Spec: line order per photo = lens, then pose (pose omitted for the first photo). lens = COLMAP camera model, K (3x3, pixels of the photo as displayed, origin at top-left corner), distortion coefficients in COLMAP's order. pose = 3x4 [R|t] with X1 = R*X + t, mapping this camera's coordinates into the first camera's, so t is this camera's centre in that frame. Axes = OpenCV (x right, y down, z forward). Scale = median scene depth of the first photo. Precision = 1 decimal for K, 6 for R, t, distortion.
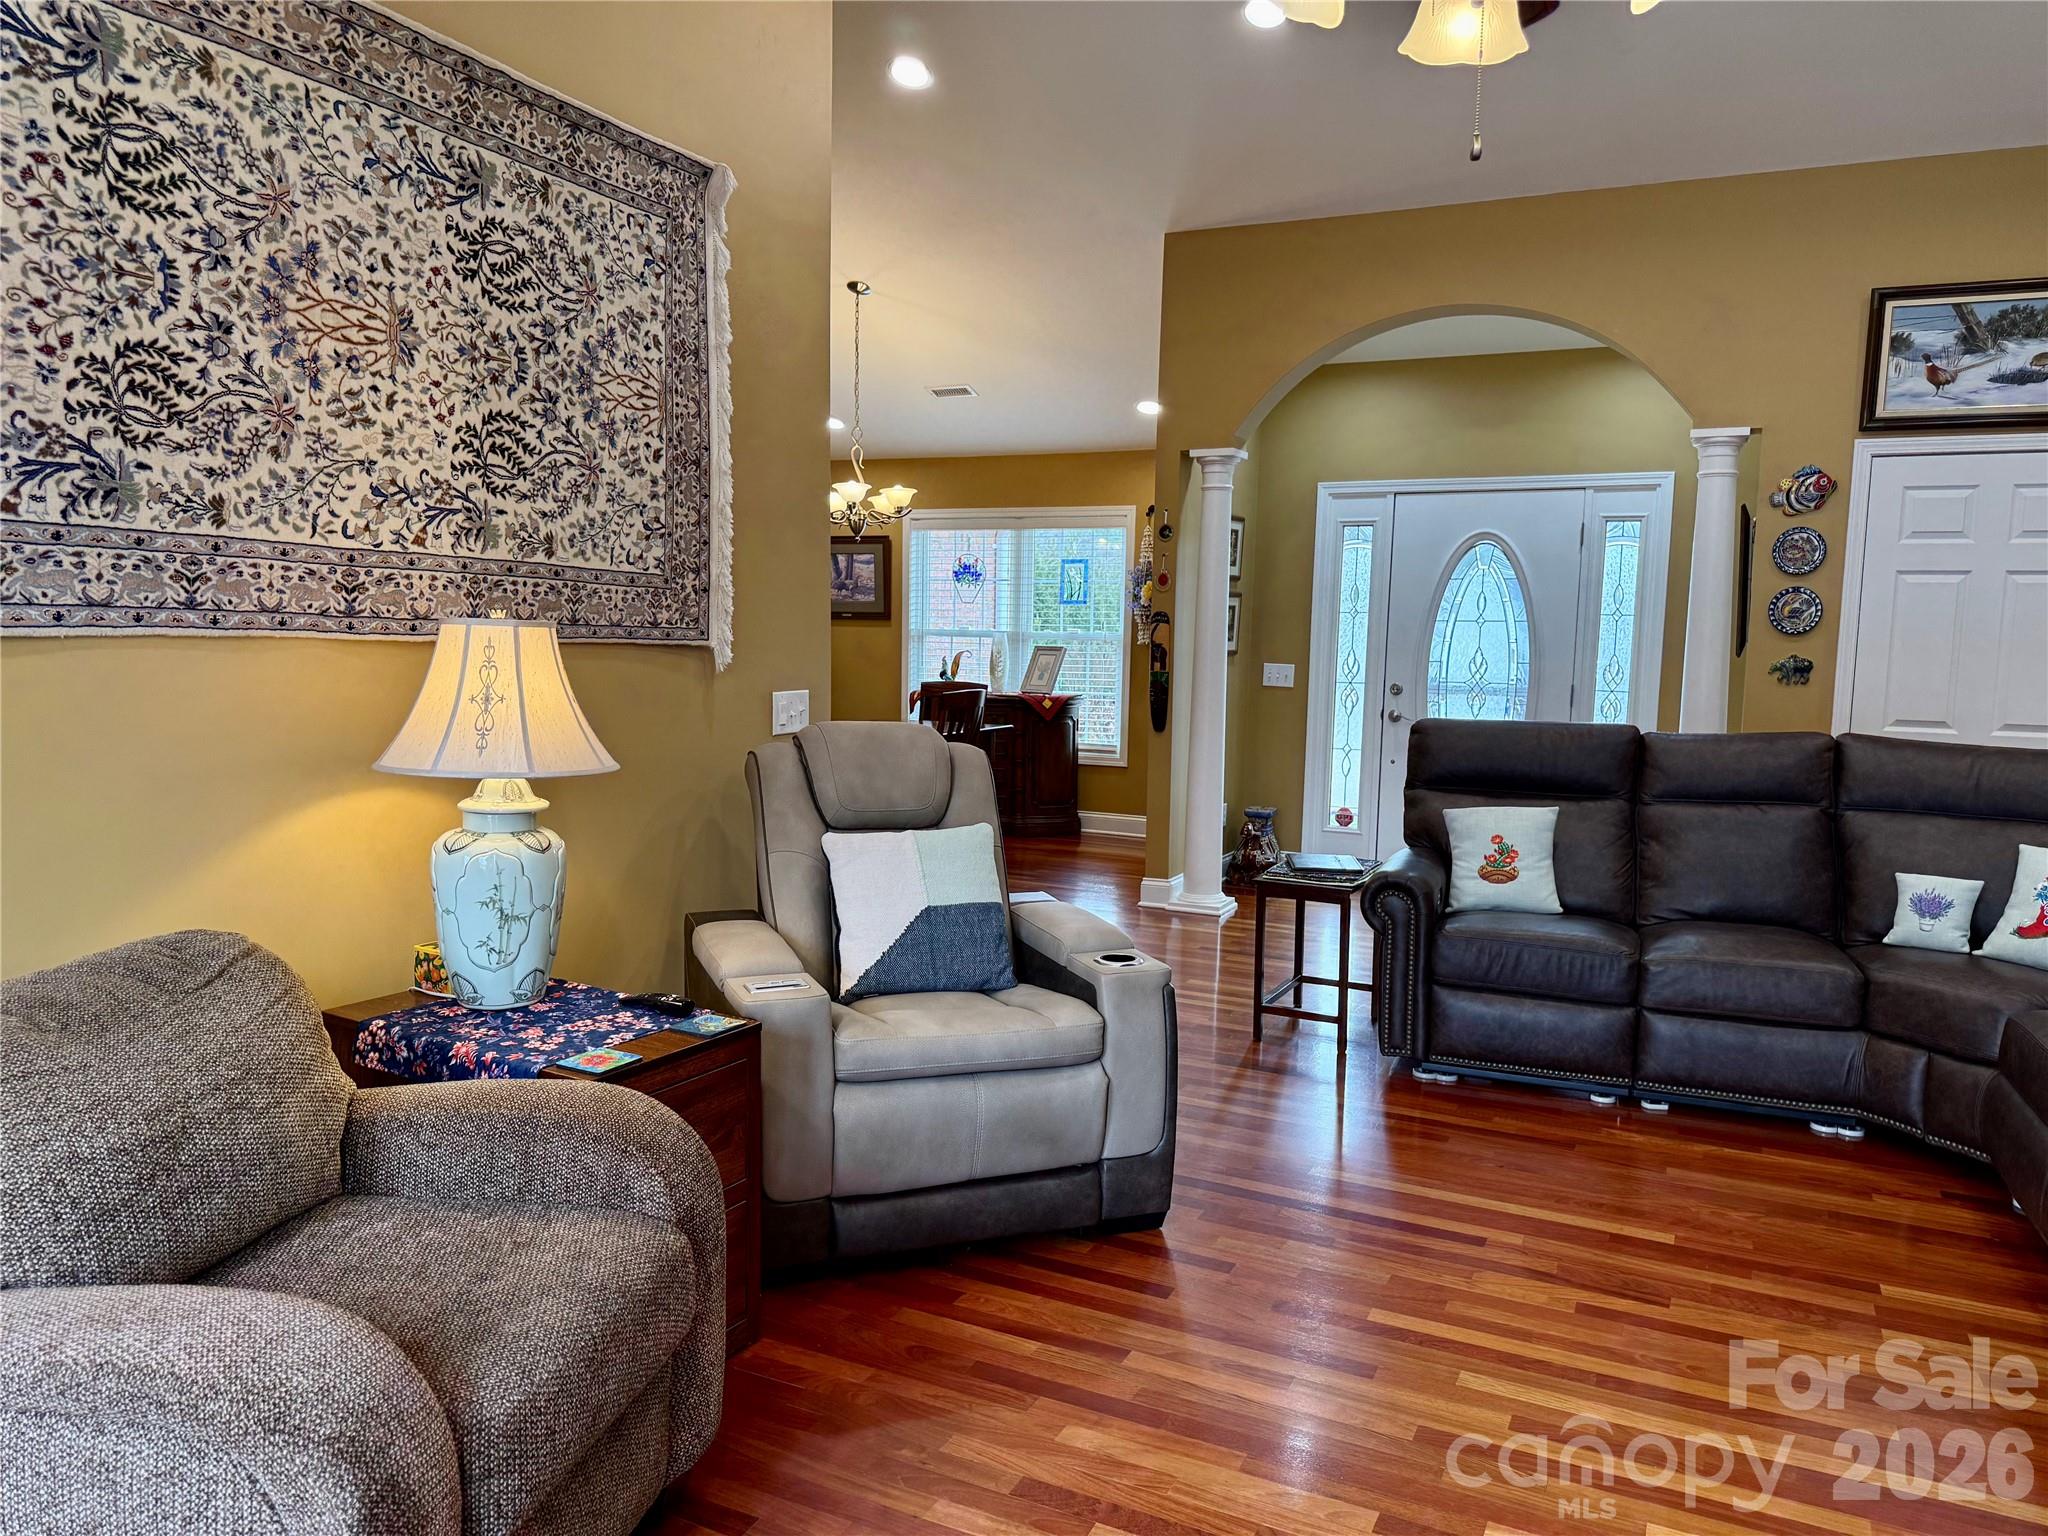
lens RADIAL K [[1415.9, 0, 1027.5], [0, 1415.9, 770.2], [0, 0, 1]] dist [0.063182, -0.082177]
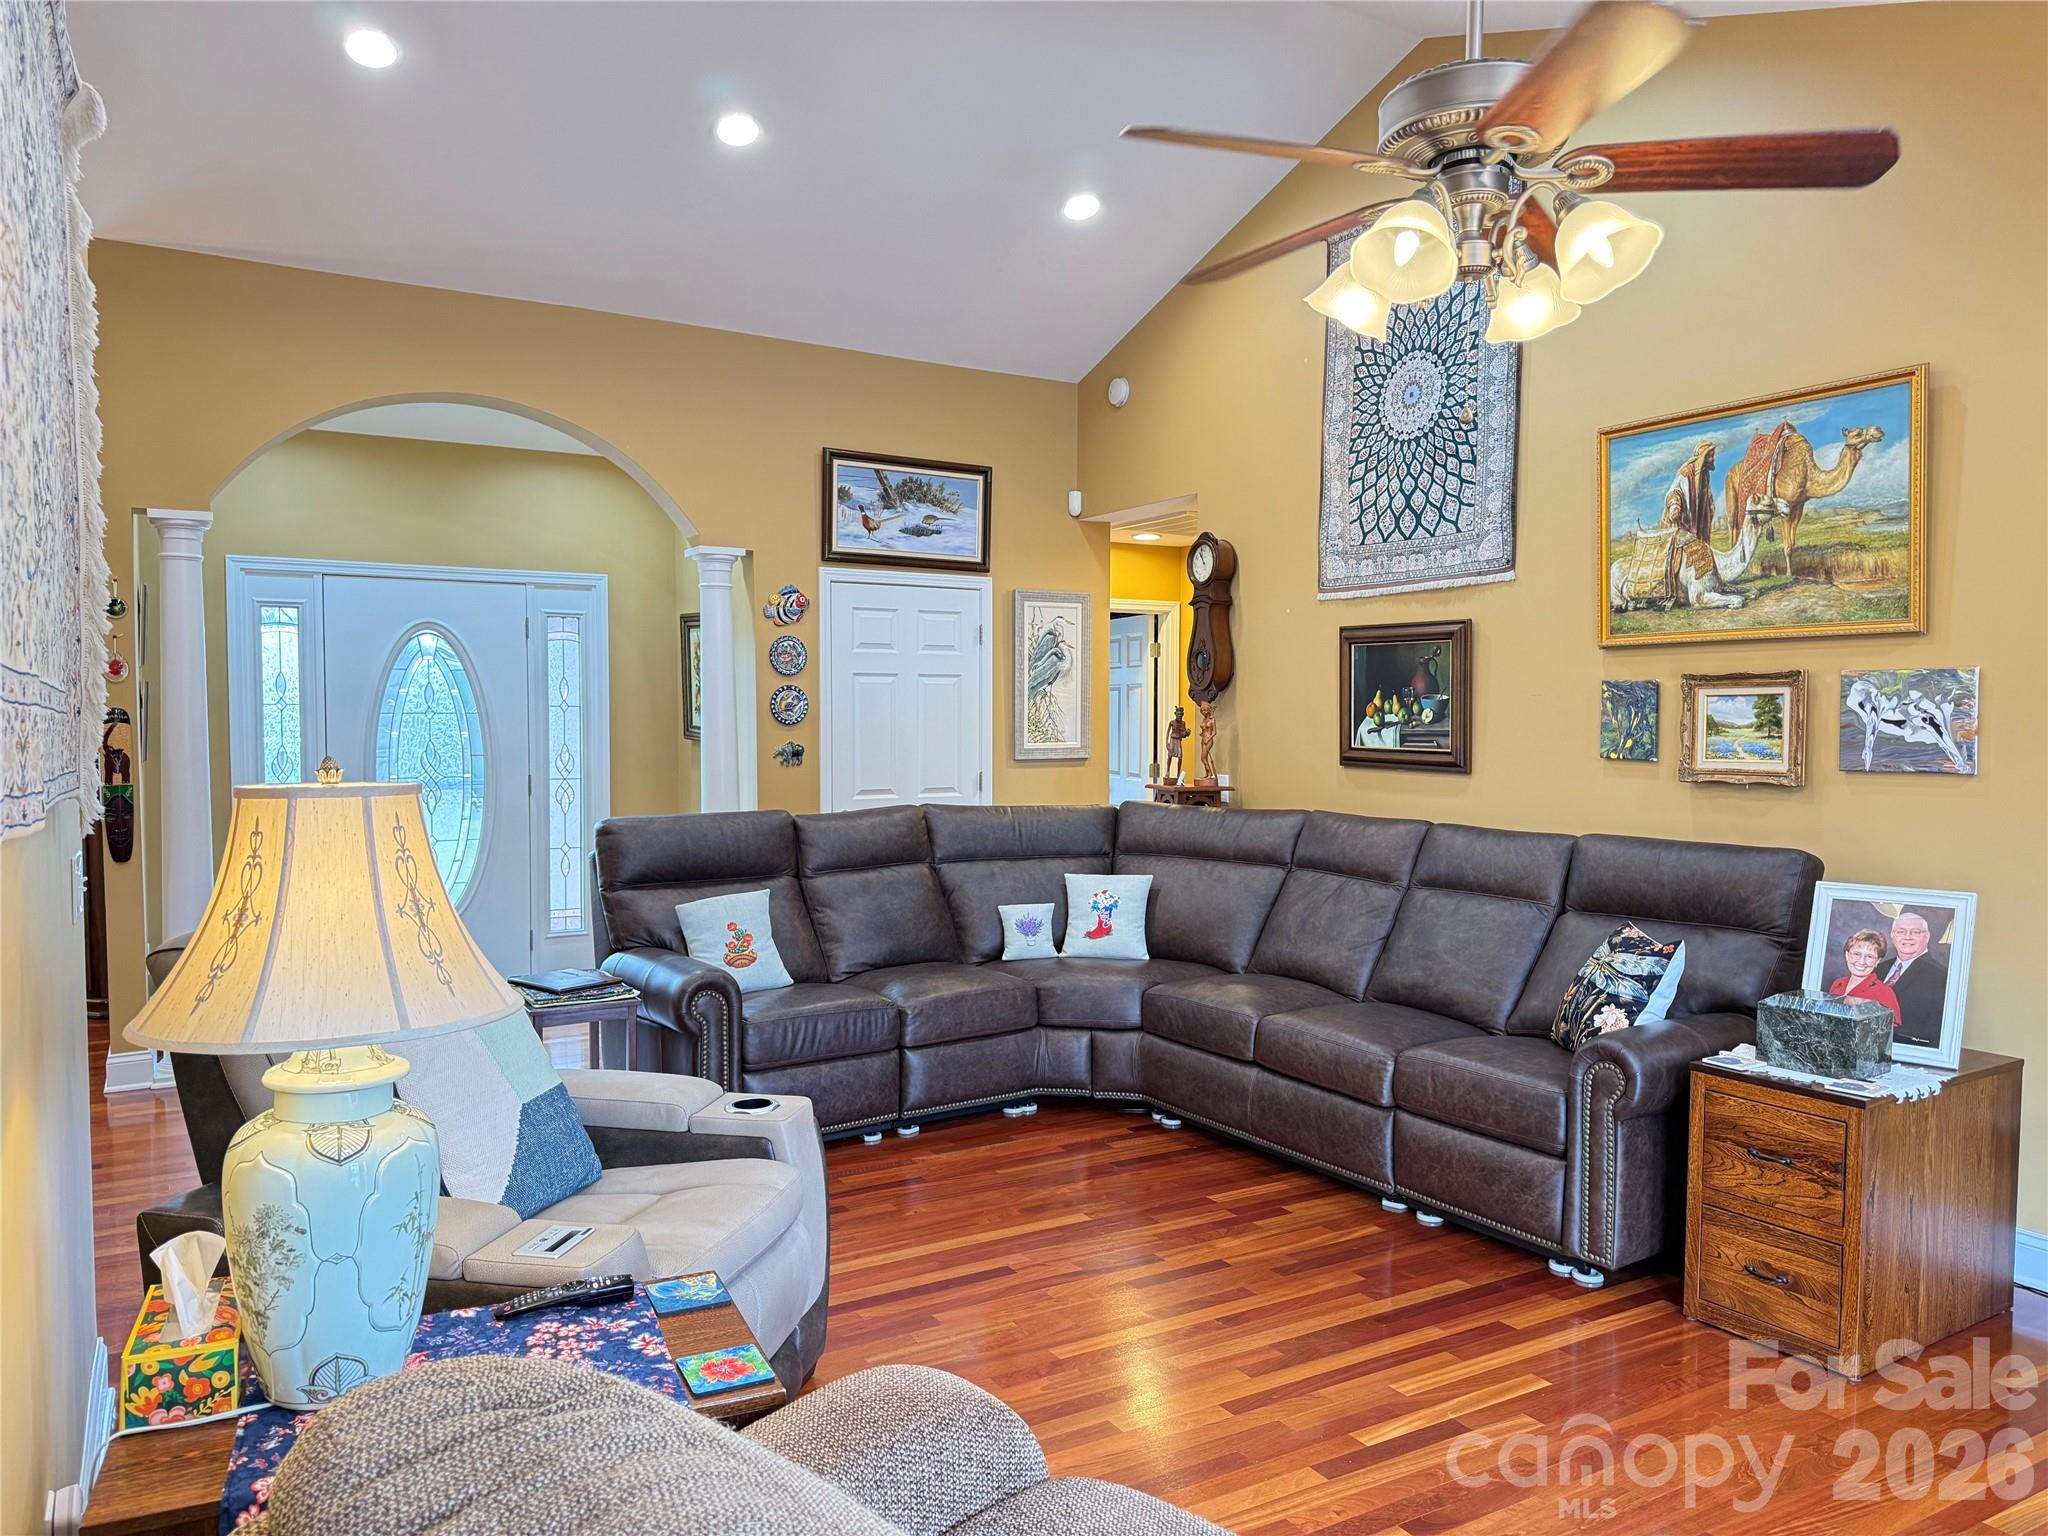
lens RADIAL K [[1415.9, 0, 1012.8], [0, 1415.9, 758.4], [0, 0, 1]] dist [0.063182, -0.082177]
pose [[0.554809, -0.044467, 0.830789, -0.404967], [0.092718, 0.995655, -0.008626, -0.044991], [-0.826796, 0.081815, 0.556521, 0.216969]]
